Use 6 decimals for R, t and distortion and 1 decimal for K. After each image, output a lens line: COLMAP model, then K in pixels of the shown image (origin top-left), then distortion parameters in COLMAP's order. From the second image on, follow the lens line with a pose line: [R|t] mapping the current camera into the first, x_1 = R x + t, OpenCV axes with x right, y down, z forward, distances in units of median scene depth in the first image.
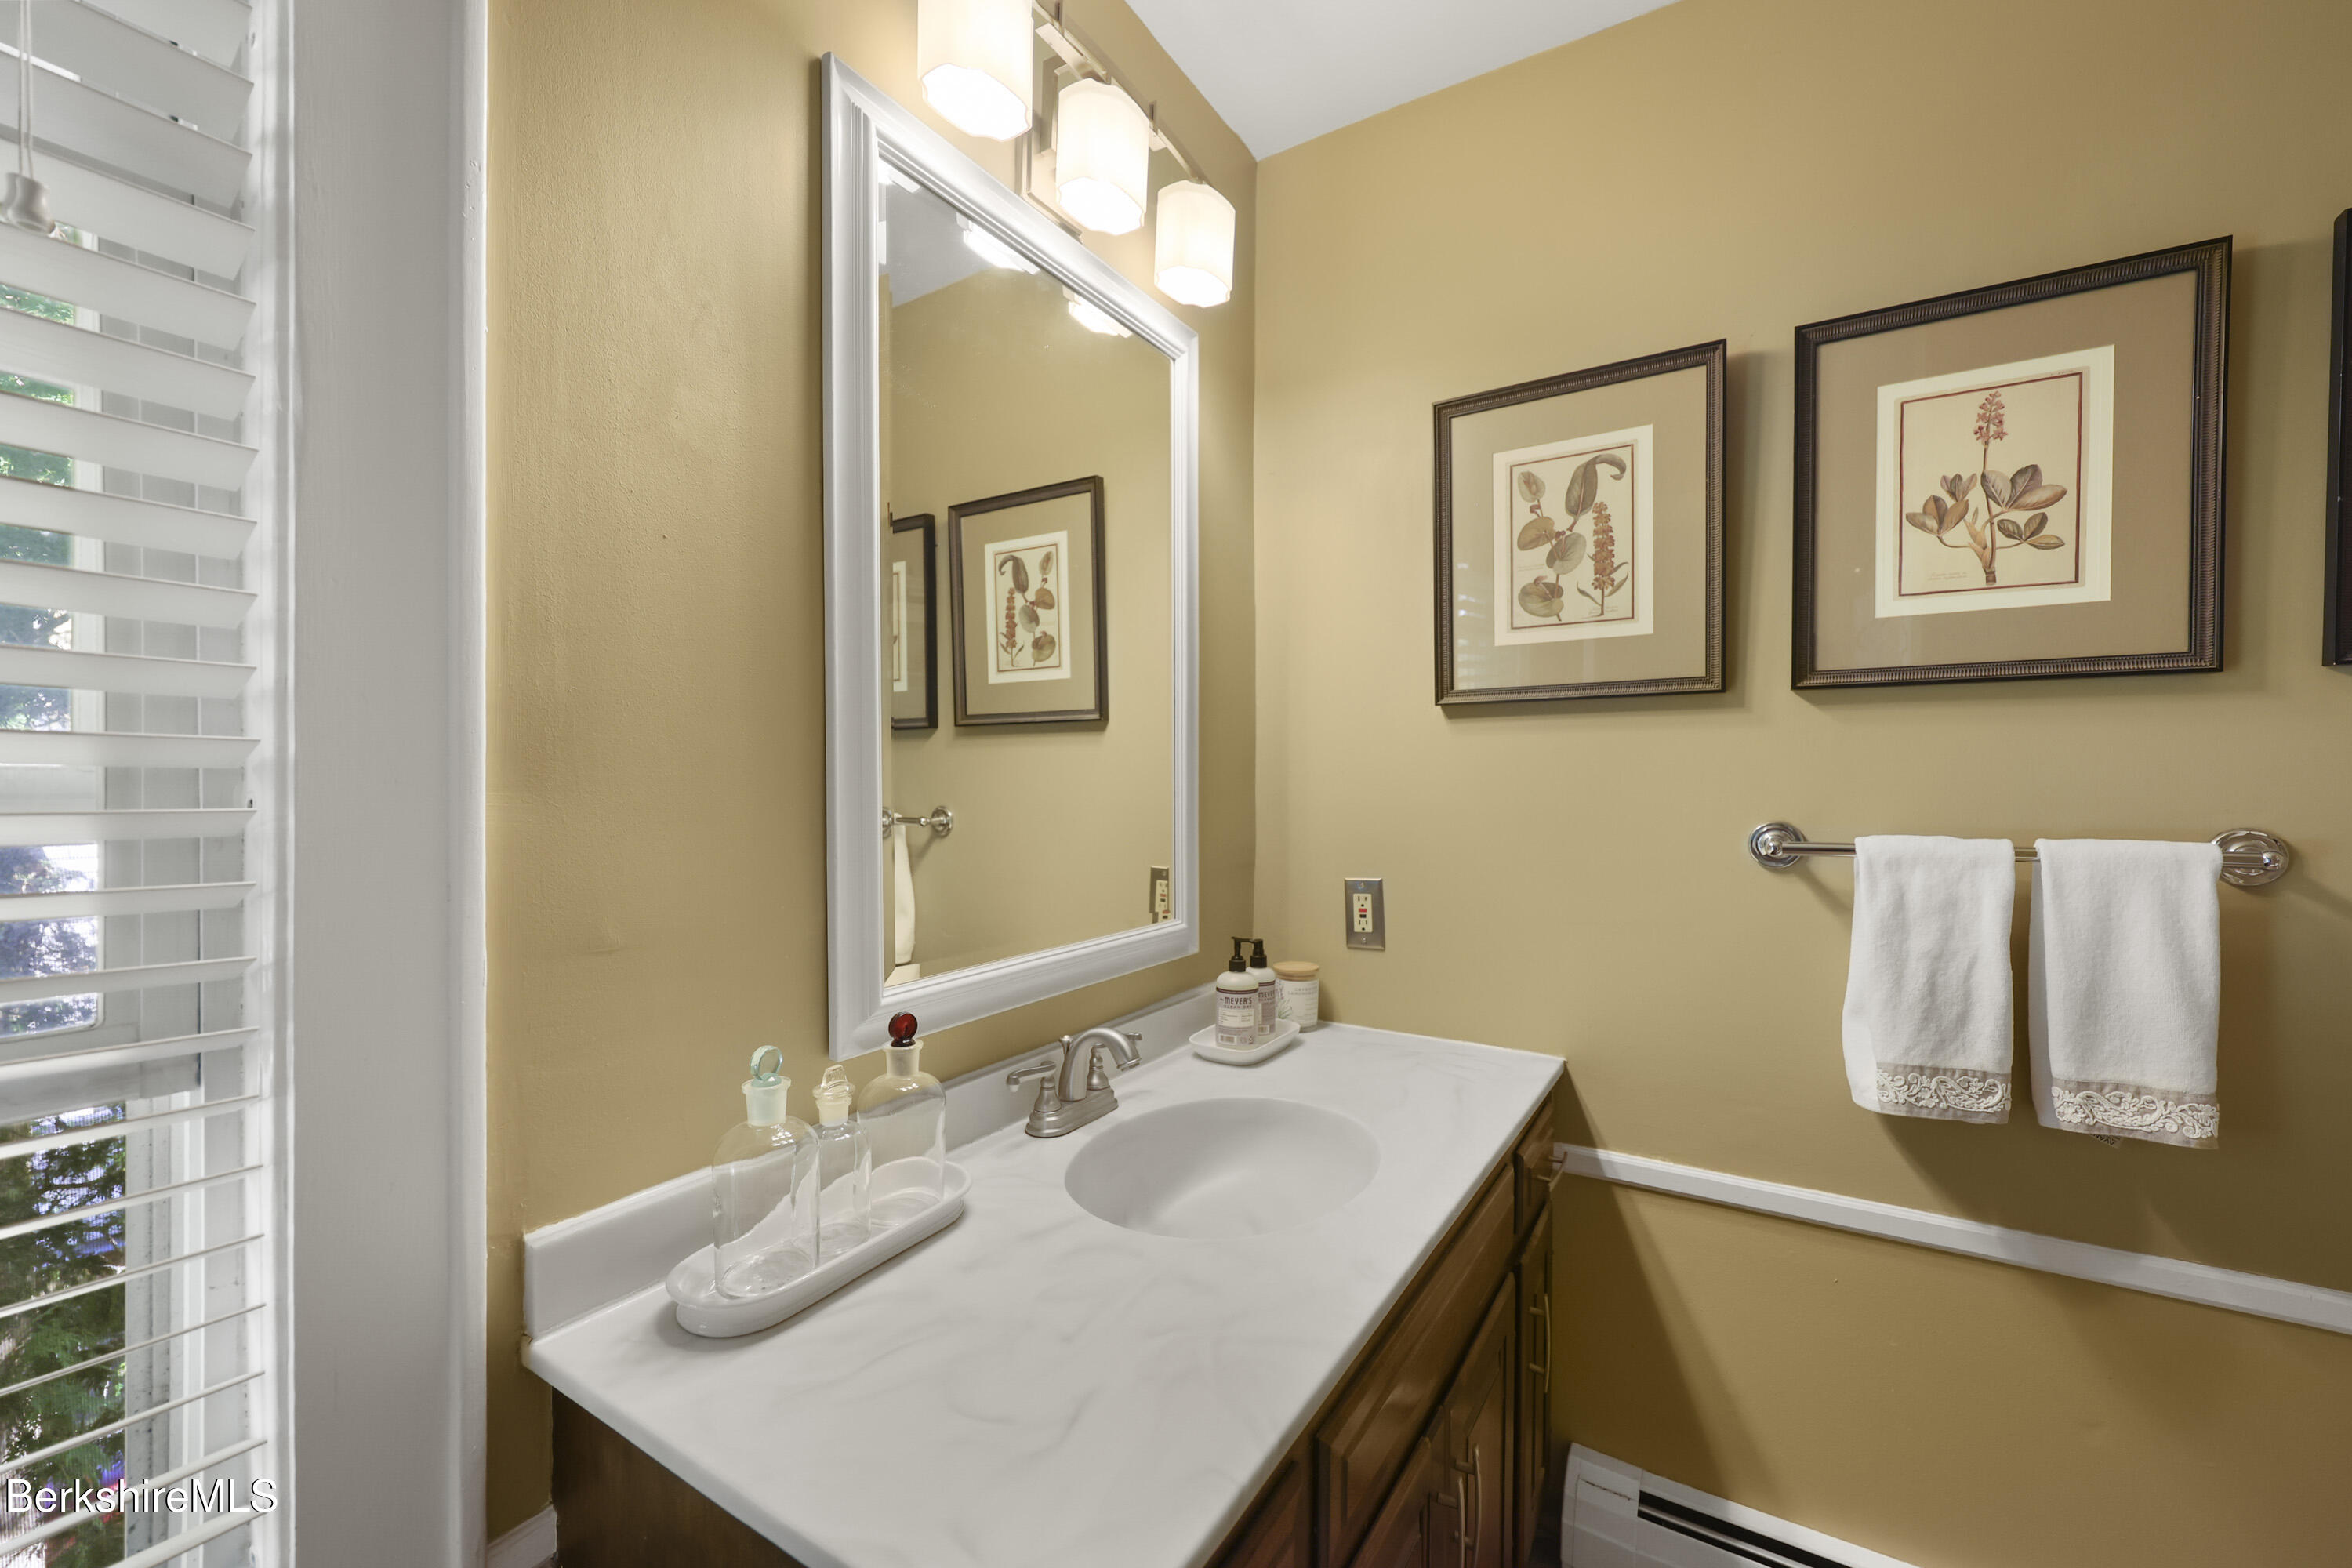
lens RADIAL K [[952.5, 0, 1168.3], [0, 952.5, 794.2], [0, 0, 1]] dist [-0.003169, 0.000192]
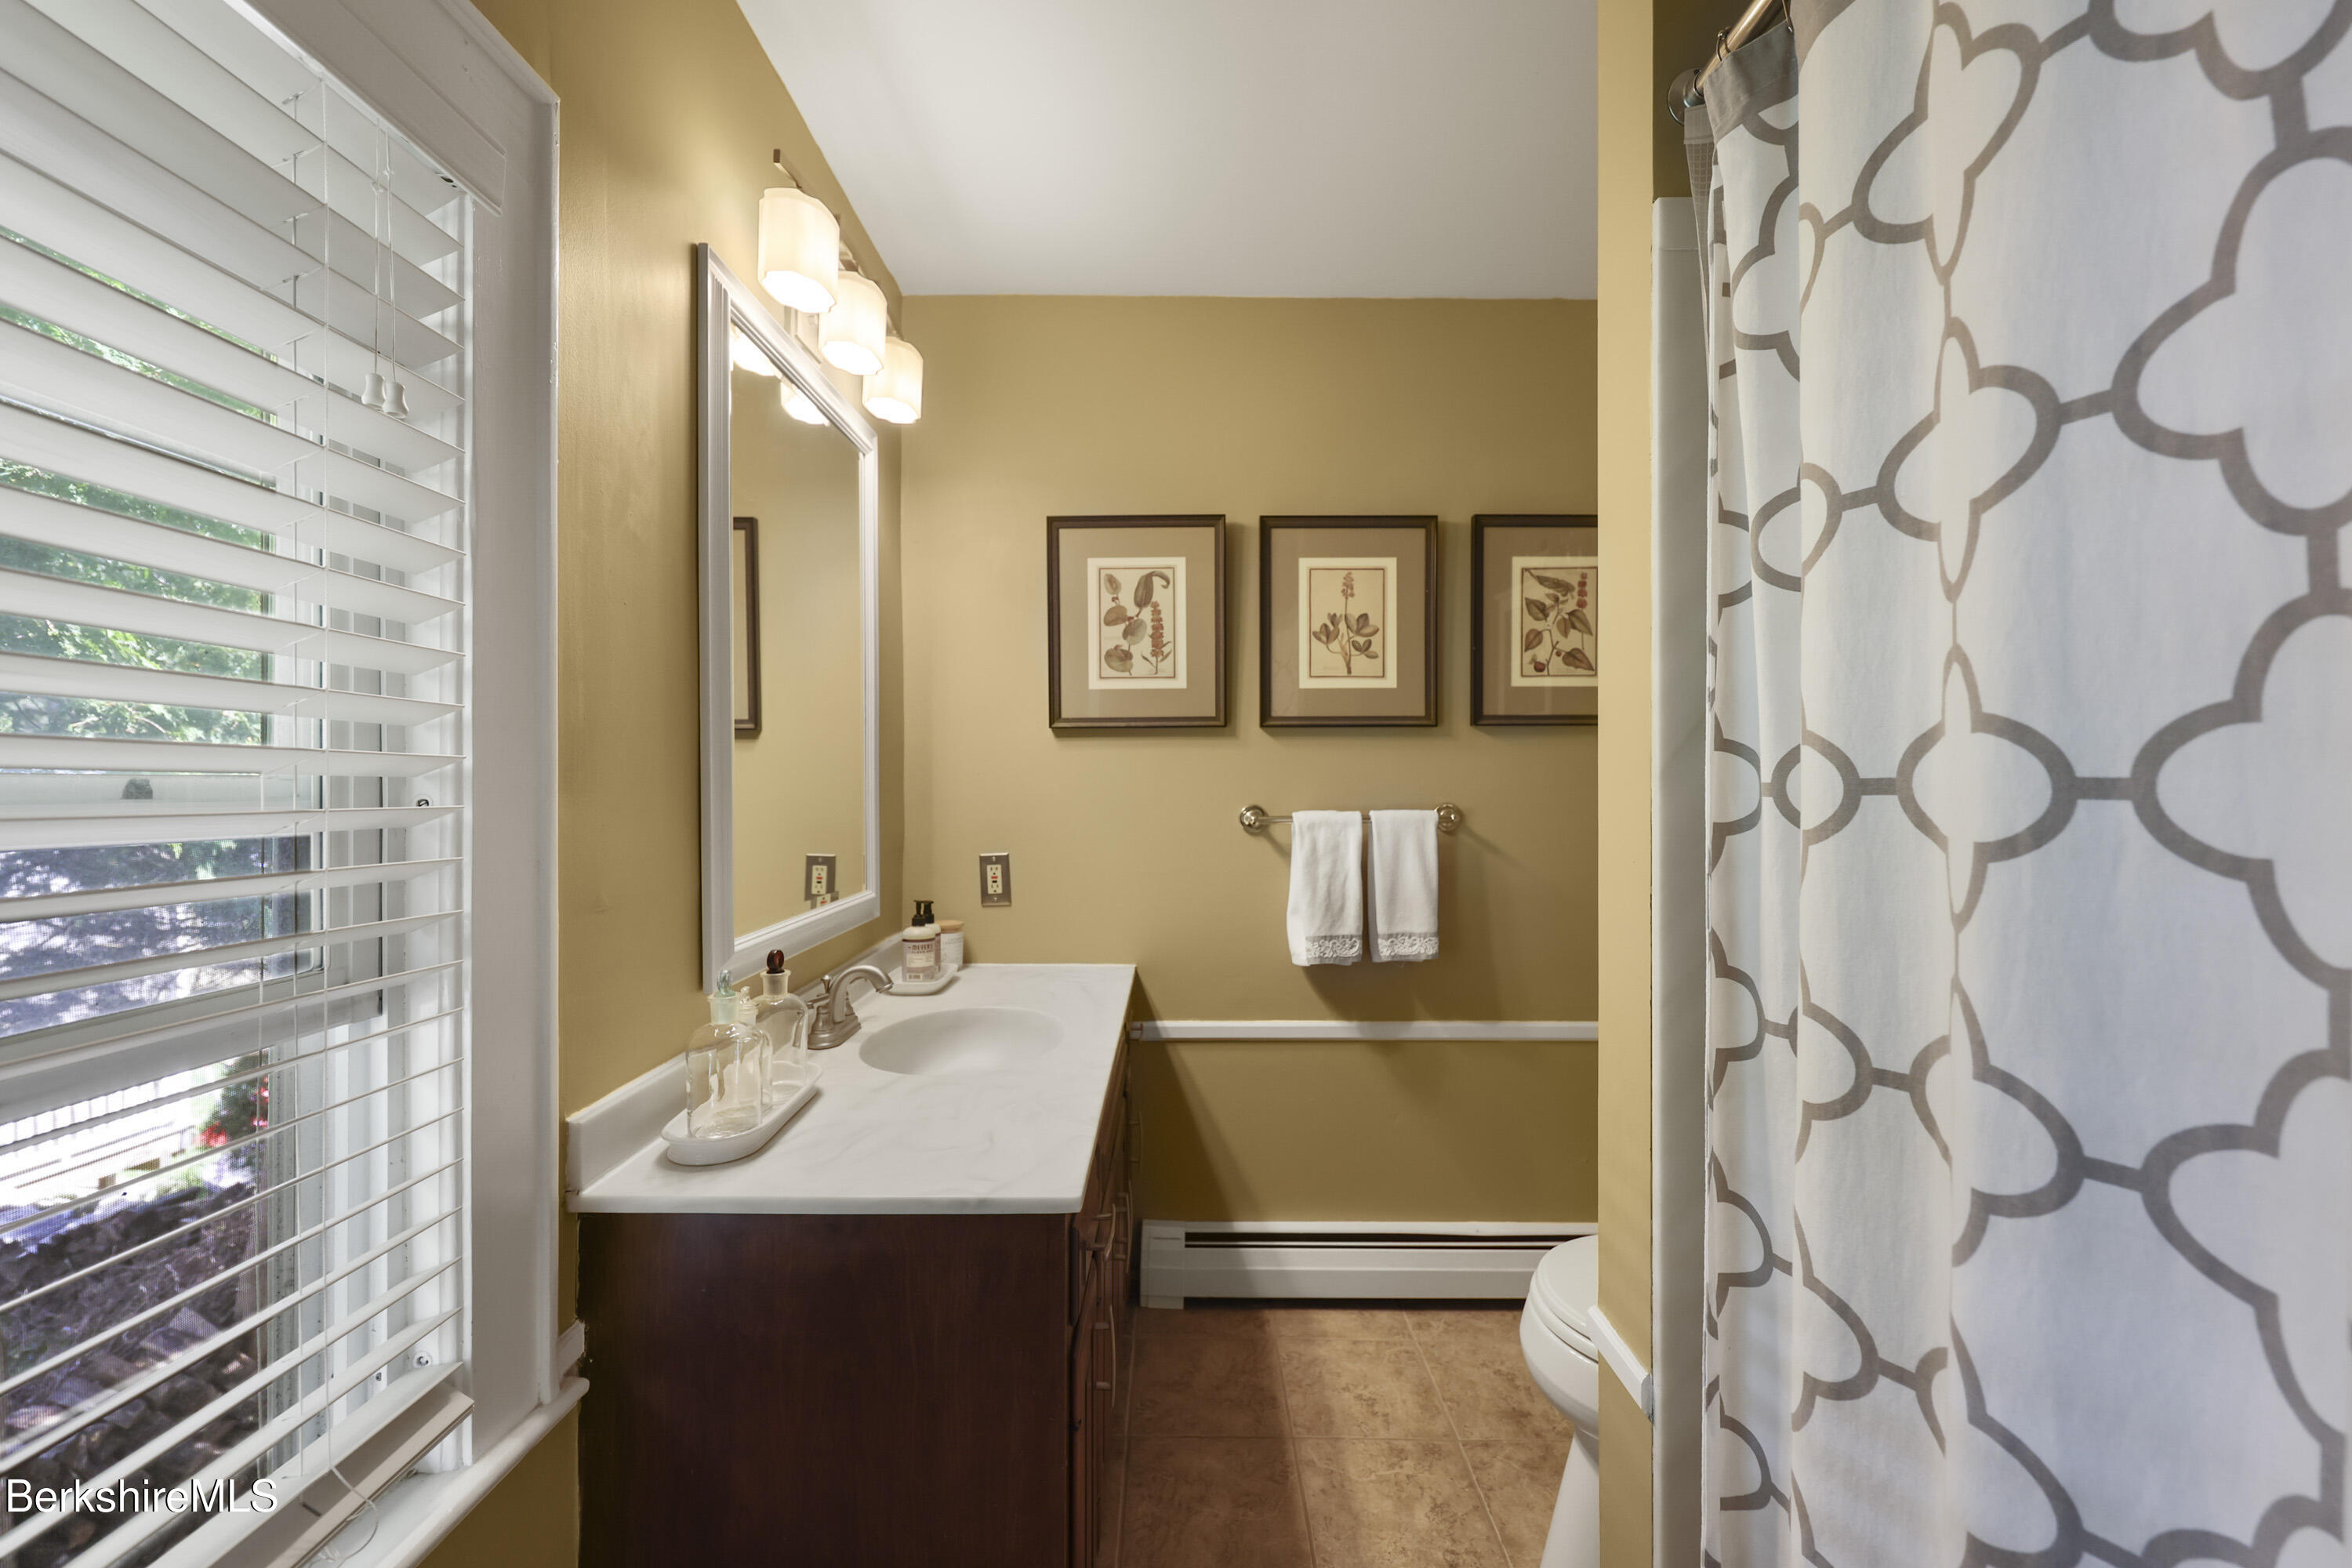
lens RADIAL K [[952.5, 0, 1177.2], [0, 952.5, 780.5], [0, 0, 1]] dist [-0.003169, 0.000192]
pose [[0.845333, -0.003444, 0.534228, -0.381666], [0.010193, 0.999901, -0.009682, 0.000580], [-0.534142, 0.013630, 0.845285, -0.360329]]
